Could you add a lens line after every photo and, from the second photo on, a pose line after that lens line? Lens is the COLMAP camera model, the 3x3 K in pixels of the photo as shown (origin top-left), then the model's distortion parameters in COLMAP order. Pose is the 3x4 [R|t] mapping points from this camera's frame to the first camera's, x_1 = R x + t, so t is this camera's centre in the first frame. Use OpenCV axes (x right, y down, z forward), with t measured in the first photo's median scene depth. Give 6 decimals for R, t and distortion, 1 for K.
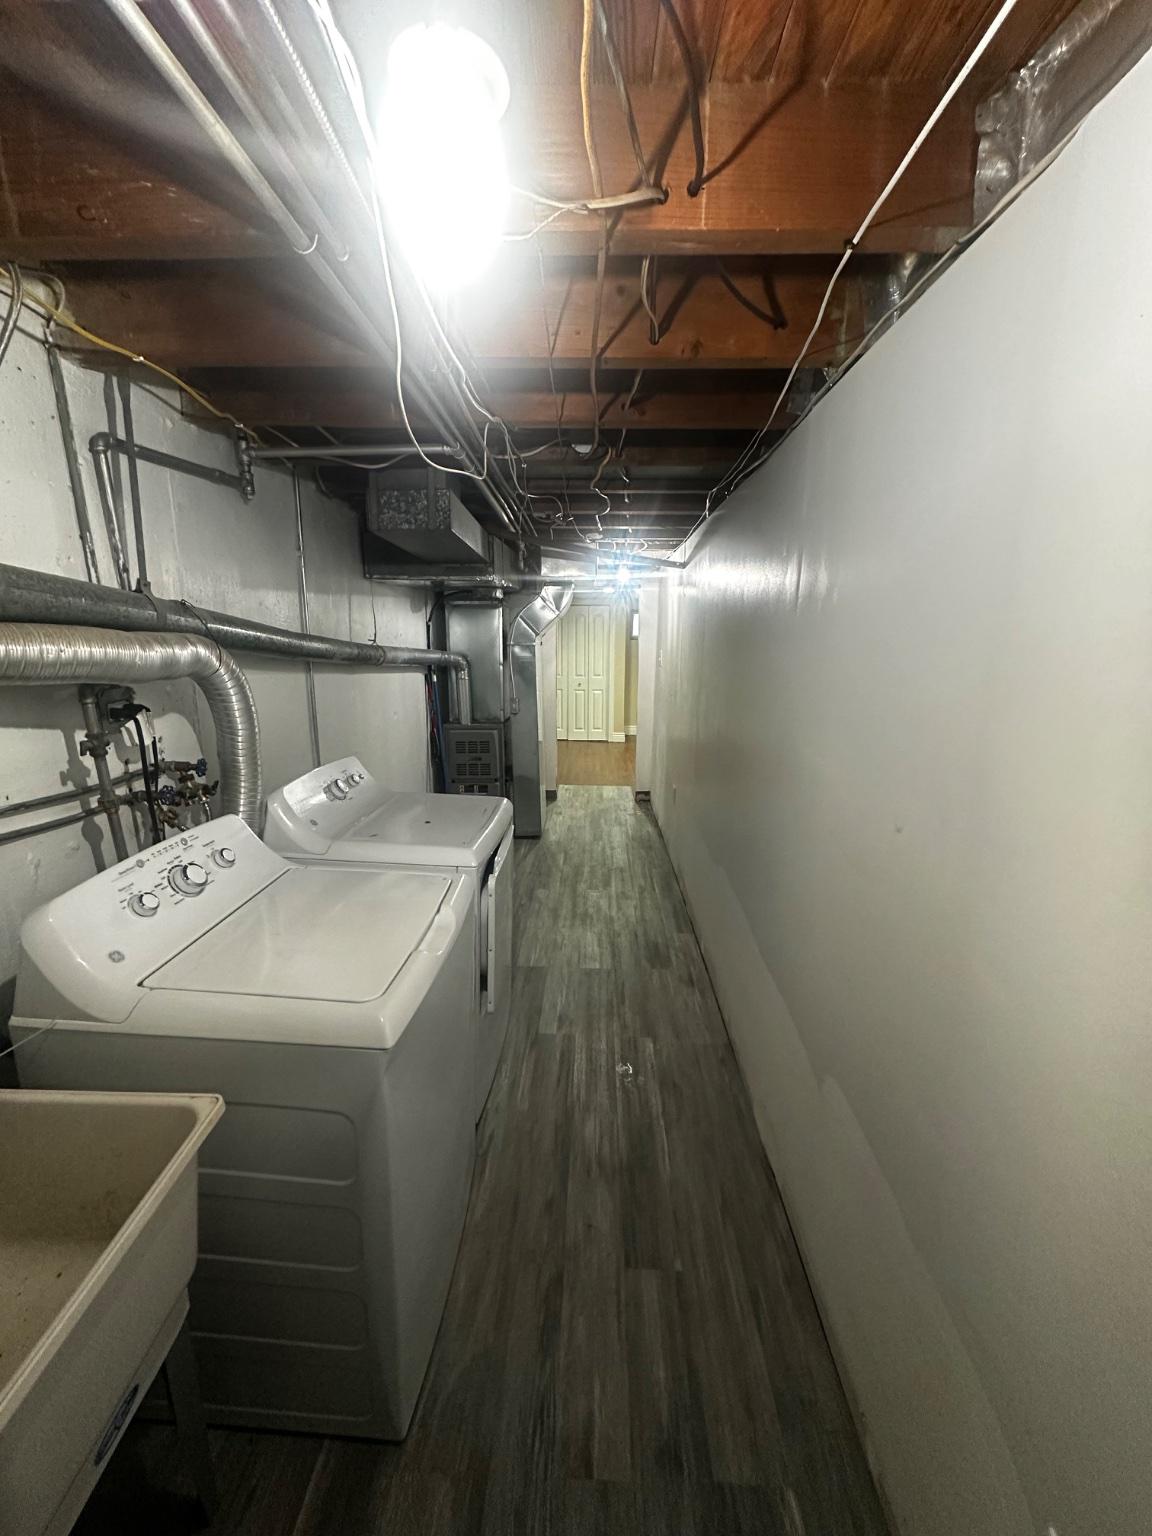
lens RADIAL K [[611.3, 0, 576.8], [0, 611.3, 775.0], [0, 0, 1]] dist [-0.000311, 0.000347]
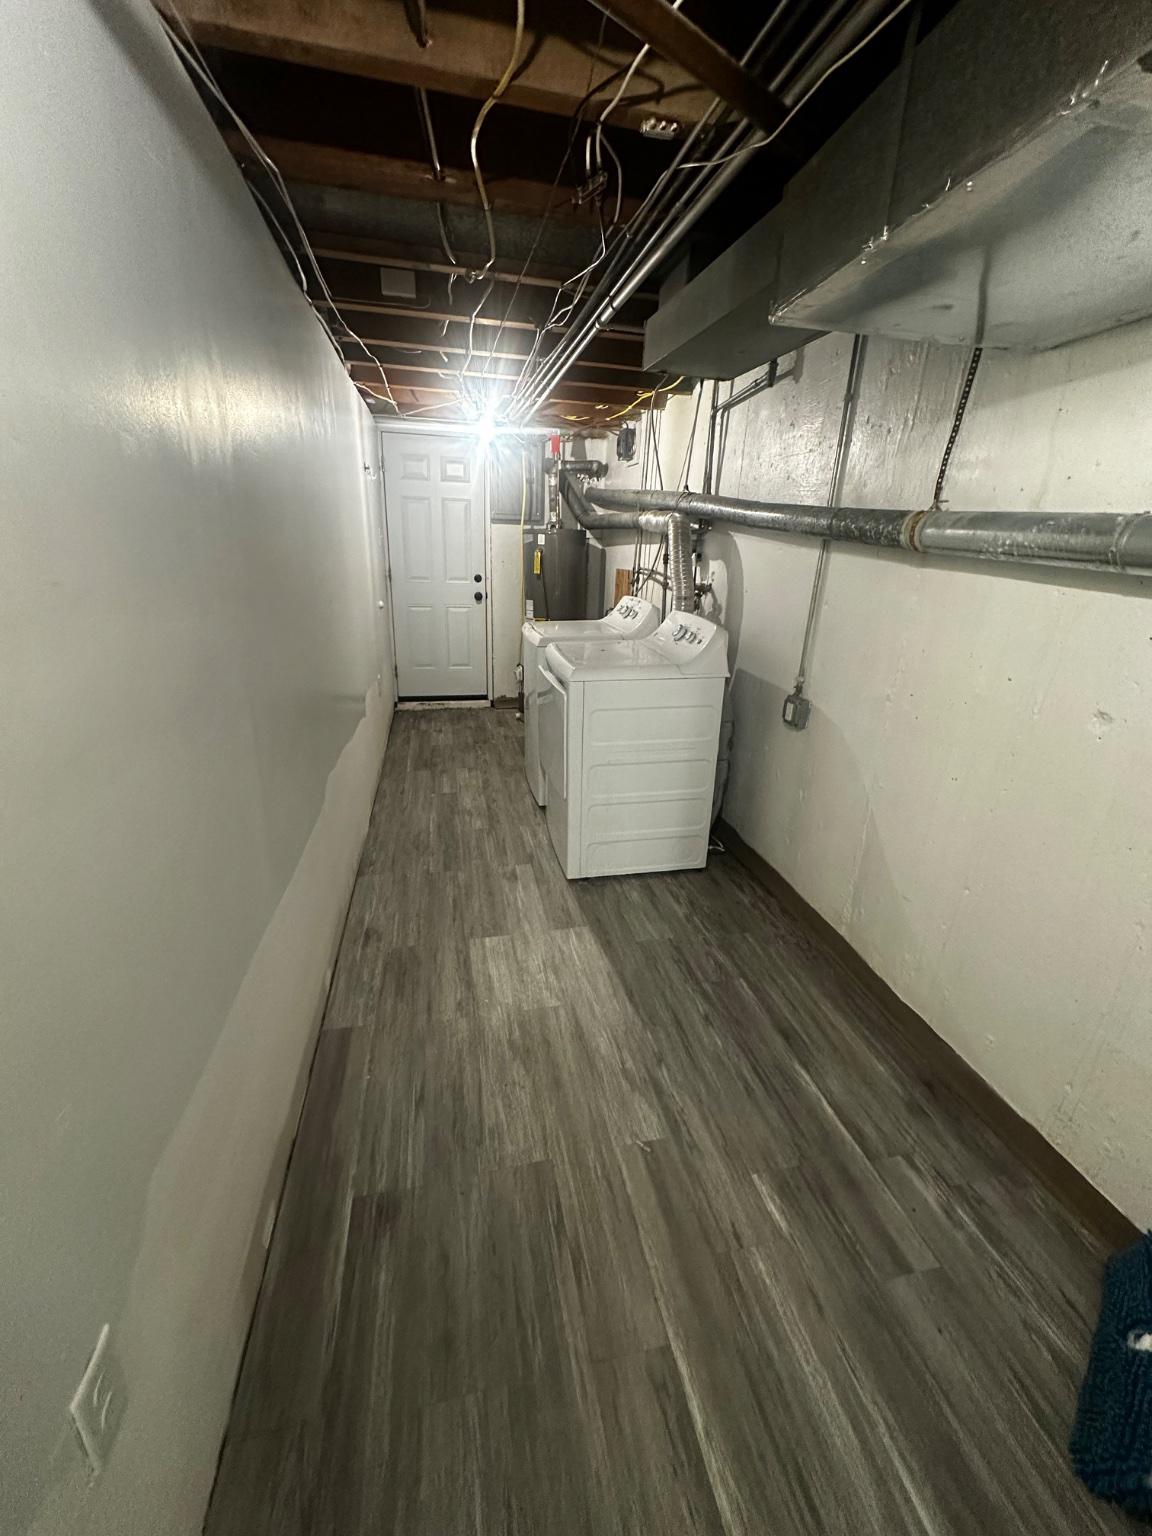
lens RADIAL K [[611.3, 0, 579.2], [0, 611.3, 762.0], [0, 0, 1]] dist [-0.000311, 0.000347]
pose [[-0.968438, 0.044939, -0.245168, 0.118858], [-0.094633, 0.843671, 0.528454, -0.346522], [0.230590, 0.534976, -0.812791, 1.816232]]
